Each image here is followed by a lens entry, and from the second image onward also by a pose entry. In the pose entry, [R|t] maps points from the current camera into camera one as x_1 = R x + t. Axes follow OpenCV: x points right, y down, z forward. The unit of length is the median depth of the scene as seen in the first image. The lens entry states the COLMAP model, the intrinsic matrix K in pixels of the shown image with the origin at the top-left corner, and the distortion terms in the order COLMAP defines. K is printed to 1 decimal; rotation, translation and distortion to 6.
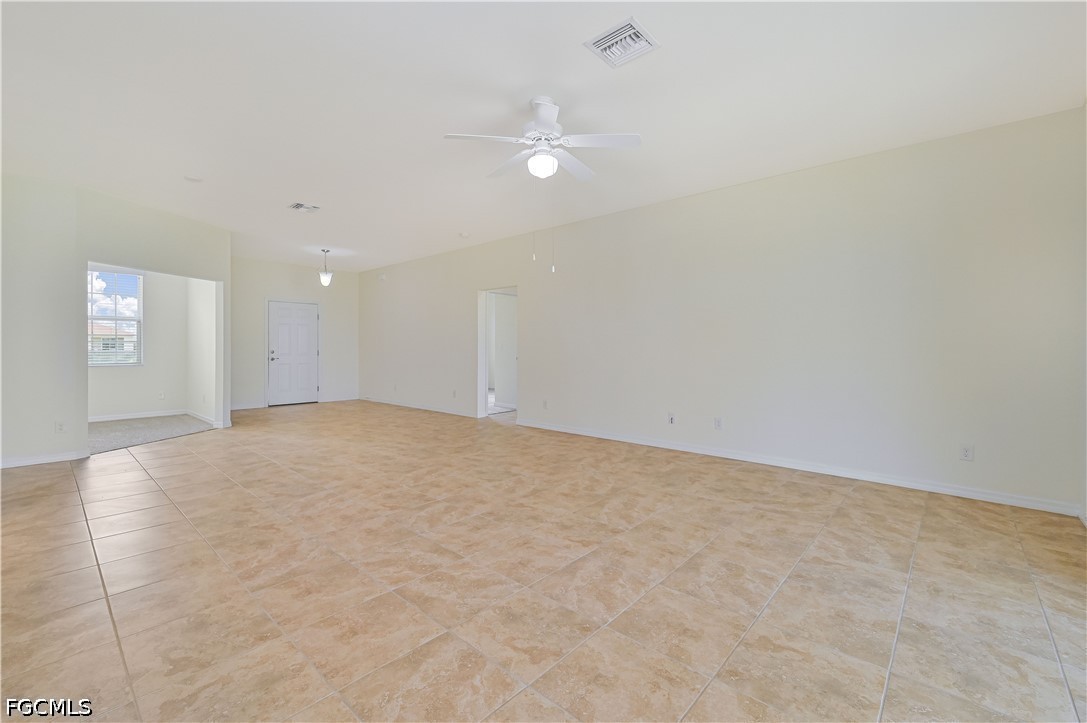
lens RADIAL K [[447.0, 0, 539.2], [0, 447.0, 354.9], [0, 0, 1]] dist [0.001868, -0.000270]
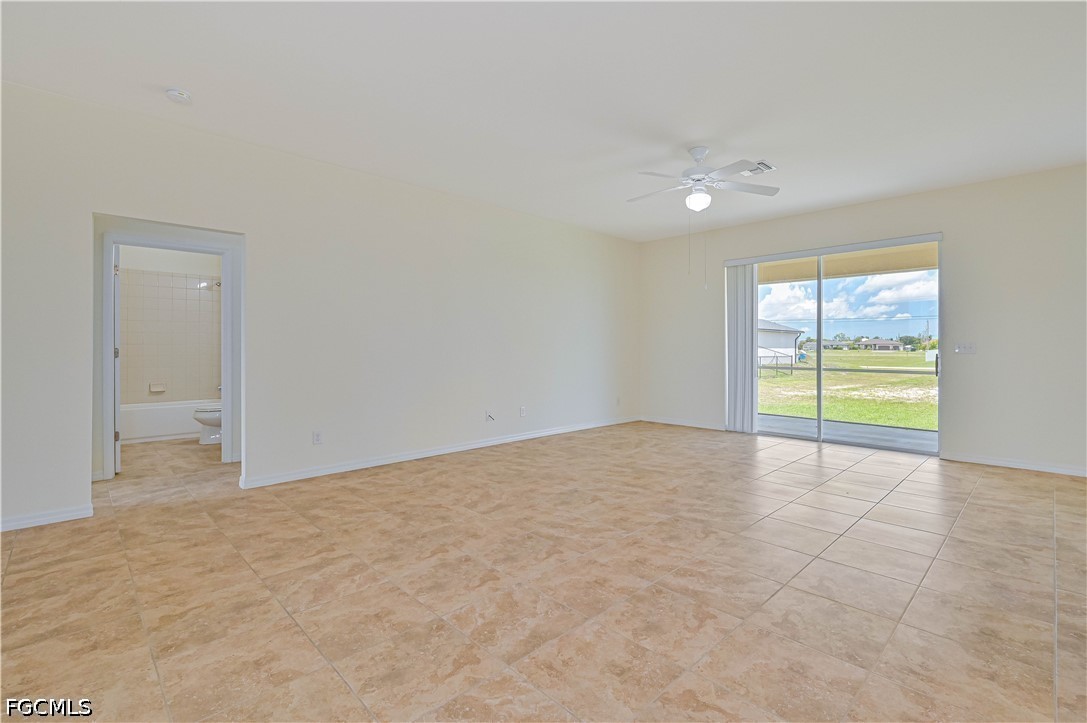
lens RADIAL K [[491.7, 0, 541.5], [0, 491.7, 344.4], [0, 0, 1]] dist [-0.000633, 0.001679]
pose [[0.068127, 0.007279, 0.997650, -1.348958], [0.015427, 0.999846, -0.008348, -0.021009], [-0.997557, 0.015960, 0.068004, 1.296437]]
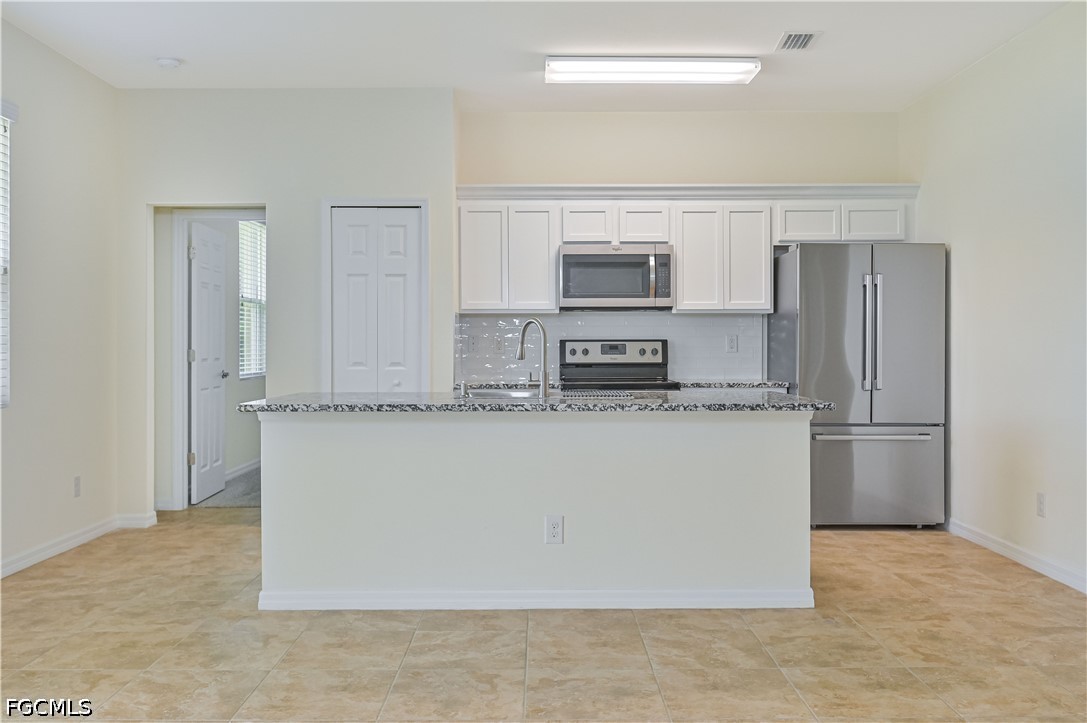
lens RADIAL K [[947.5, 0, 546.6], [0, 947.5, 339.5], [0, 0, 1]] dist [-0.000621, -0.005124]
pose [[-0.732305, -0.004147, -0.680965, 0.303047], [-0.010630, 0.999929, 0.005342, -0.023938], [0.680894, 0.011151, -0.732297, 1.275538]]
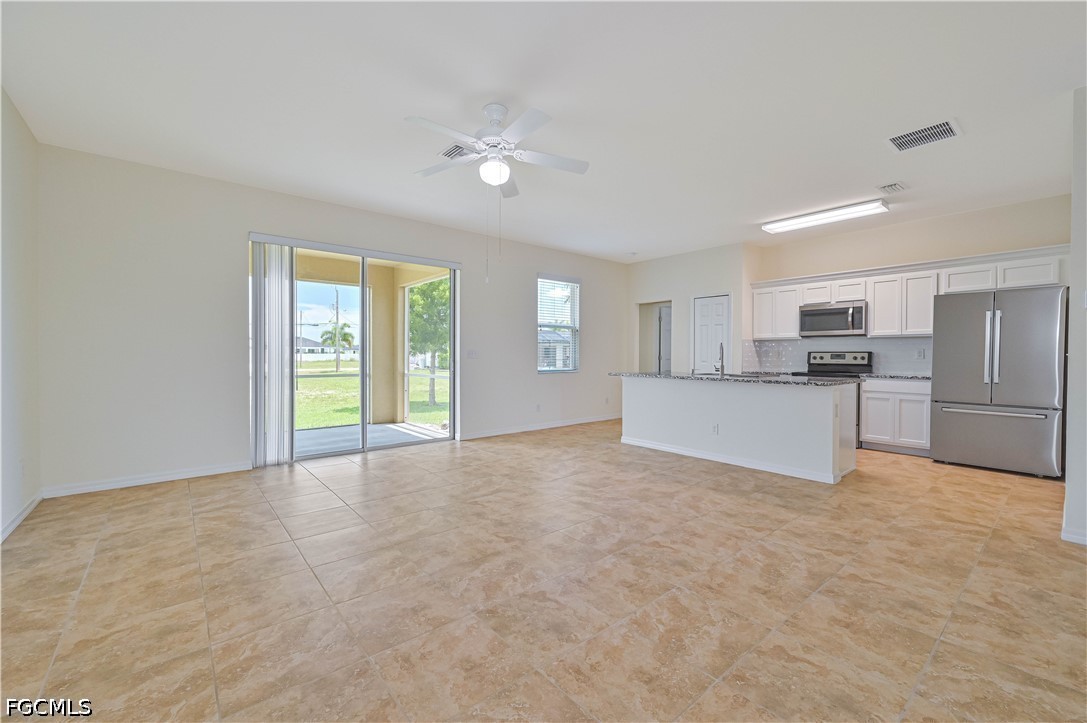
lens RADIAL K [[447.0, 0, 544.1], [0, 447.0, 360.8], [0, 0, 1]] dist [0.001868, -0.000270]
pose [[-0.991662, -0.005754, 0.128736, -0.227881], [-0.001625, 0.999481, 0.032159, -0.035066], [-0.128854, 0.031682, -0.991157, 1.921738]]
